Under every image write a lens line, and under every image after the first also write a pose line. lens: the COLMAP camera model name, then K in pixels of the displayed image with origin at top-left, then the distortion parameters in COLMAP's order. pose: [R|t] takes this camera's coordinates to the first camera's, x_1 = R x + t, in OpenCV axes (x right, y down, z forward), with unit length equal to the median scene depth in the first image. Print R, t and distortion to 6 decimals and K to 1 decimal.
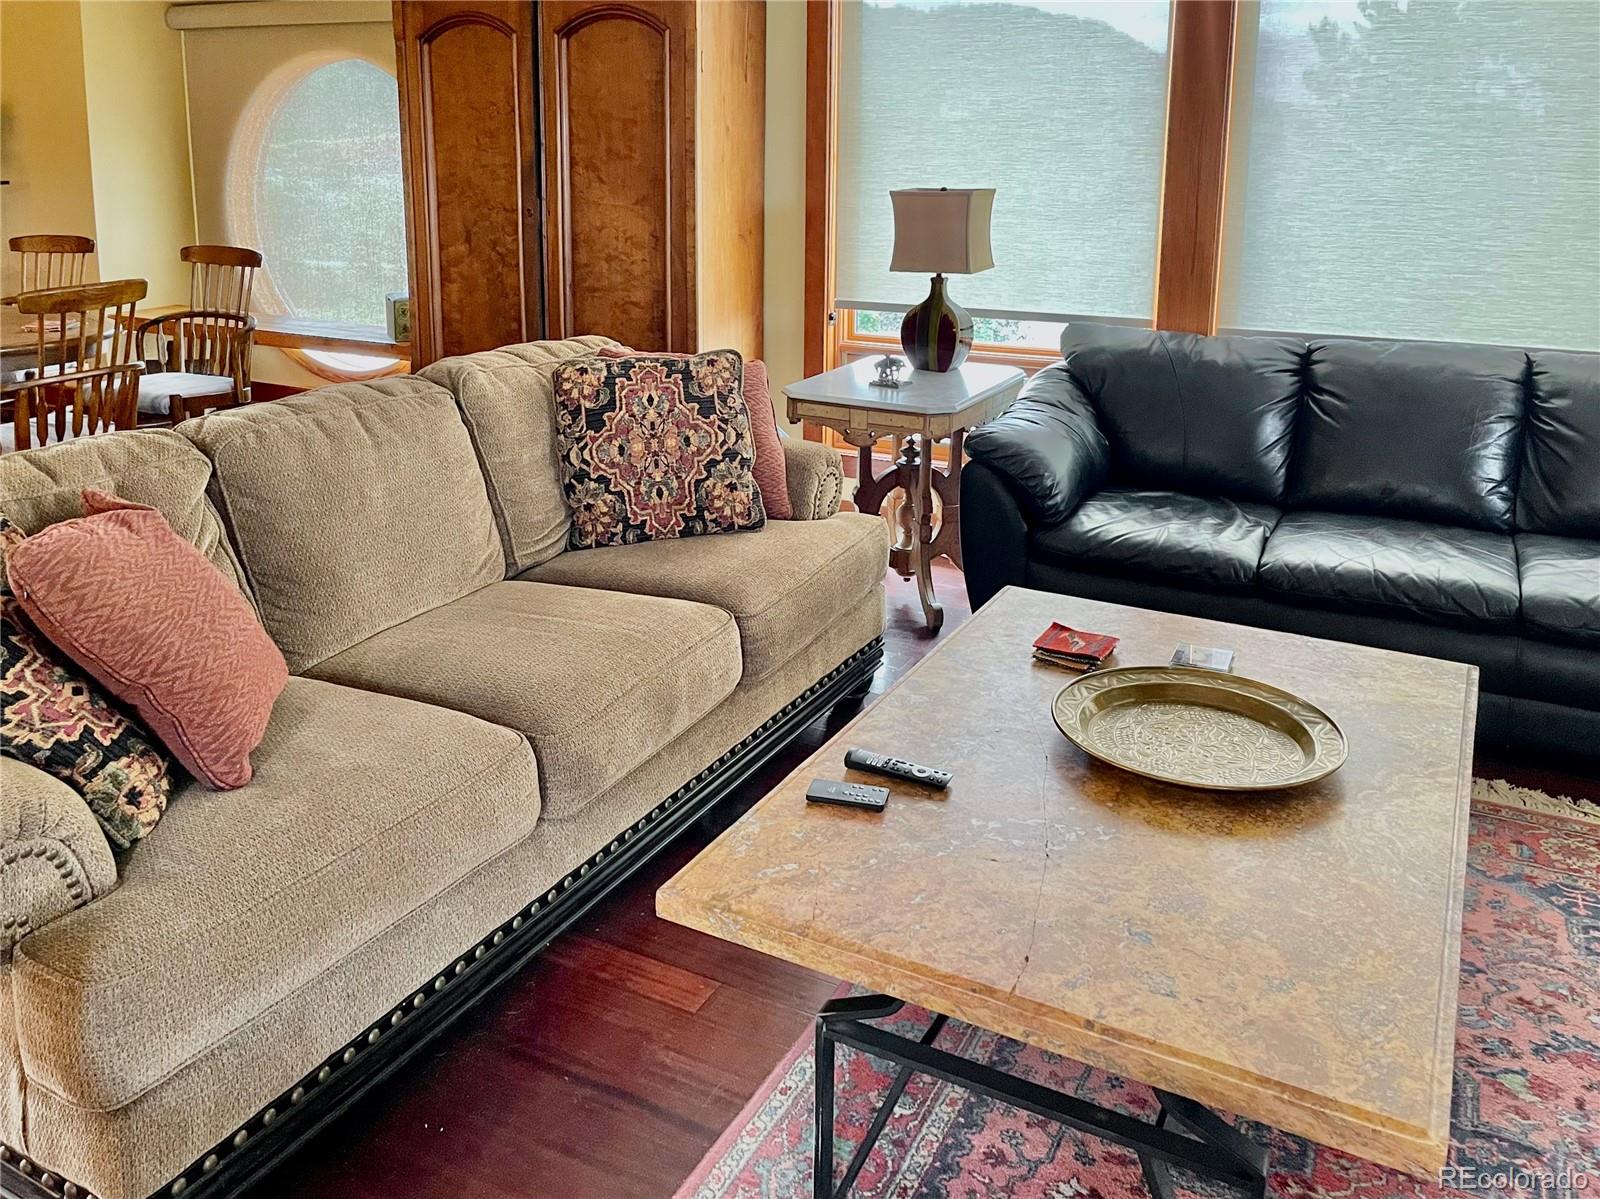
lens RADIAL K [[1272.5, 0, 799.4], [0, 1272.5, 579.4], [0, 0, 1]] dist [0.036093, -0.051299]
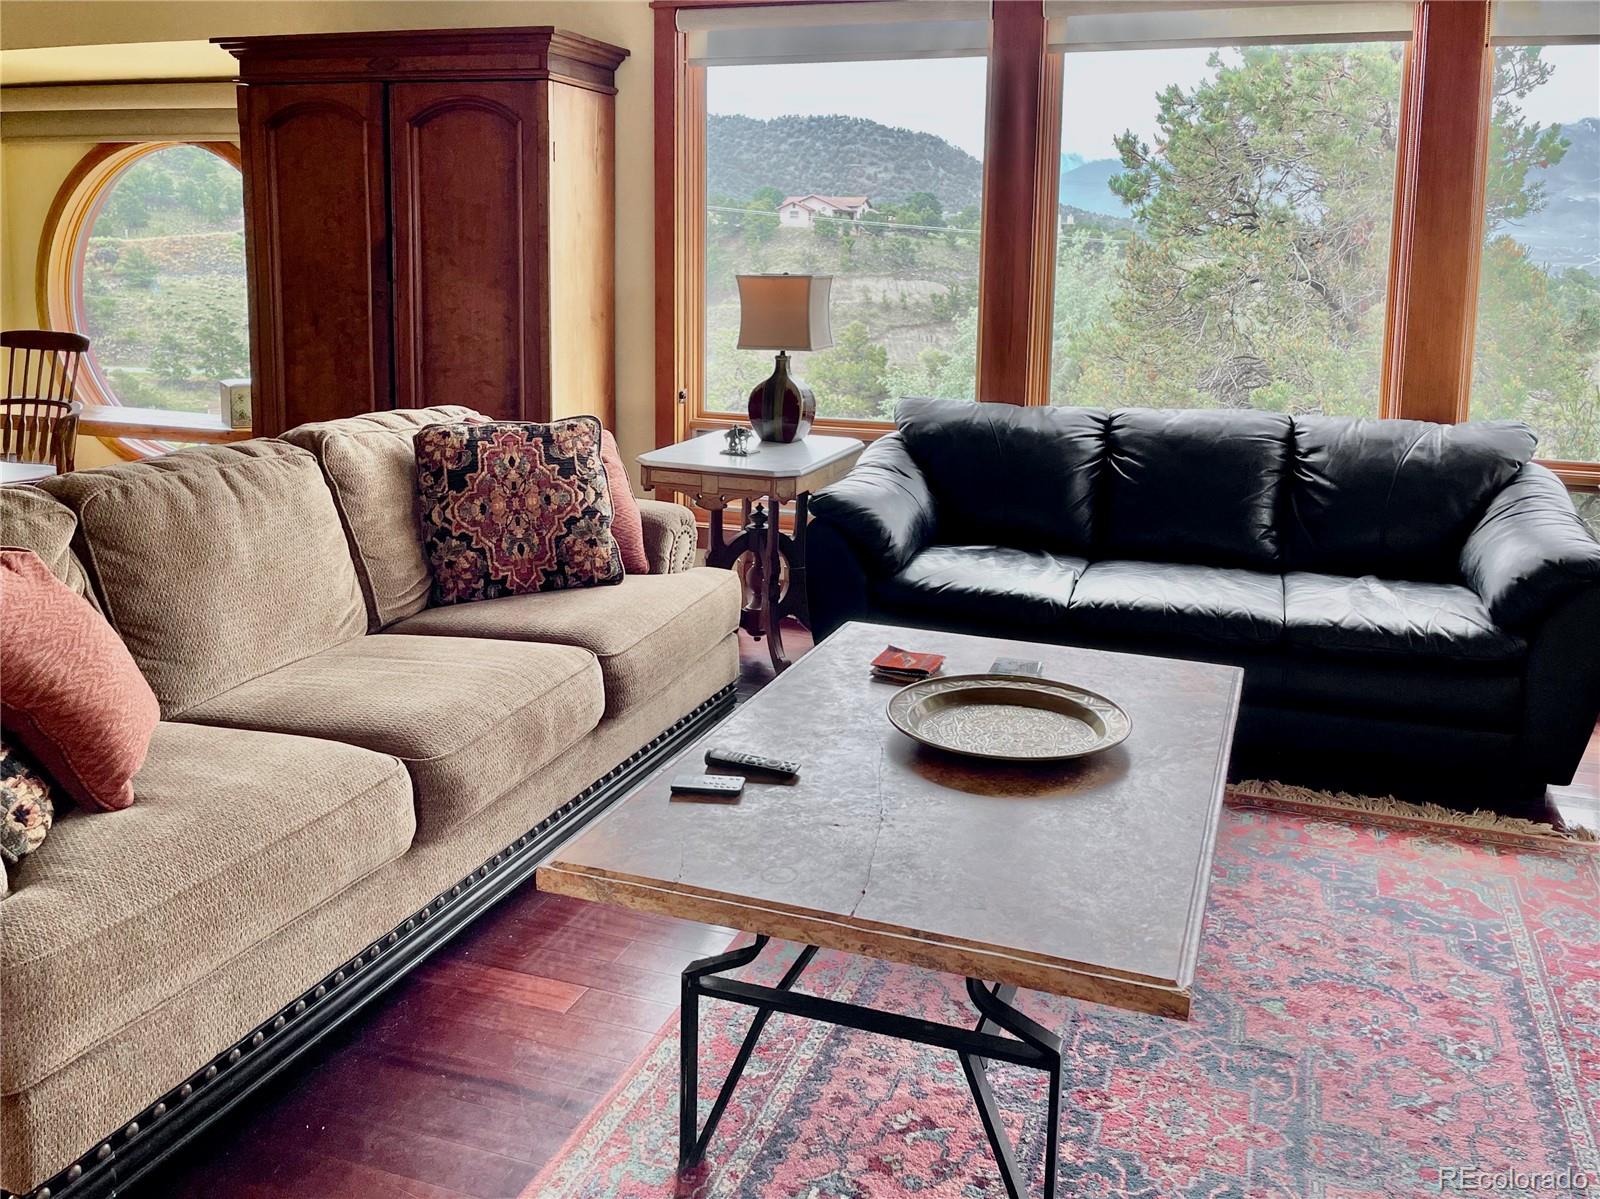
lens RADIAL K [[1272.5, 0, 785.2], [0, 1272.5, 615.2], [0, 0, 1]] dist [0.036093, -0.051299]
pose [[0.994128, -0.007223, 0.107968, -0.011579], [0.012113, 0.998927, -0.044700, 0.058470], [-0.107530, 0.045745, 0.993149, -0.105402]]
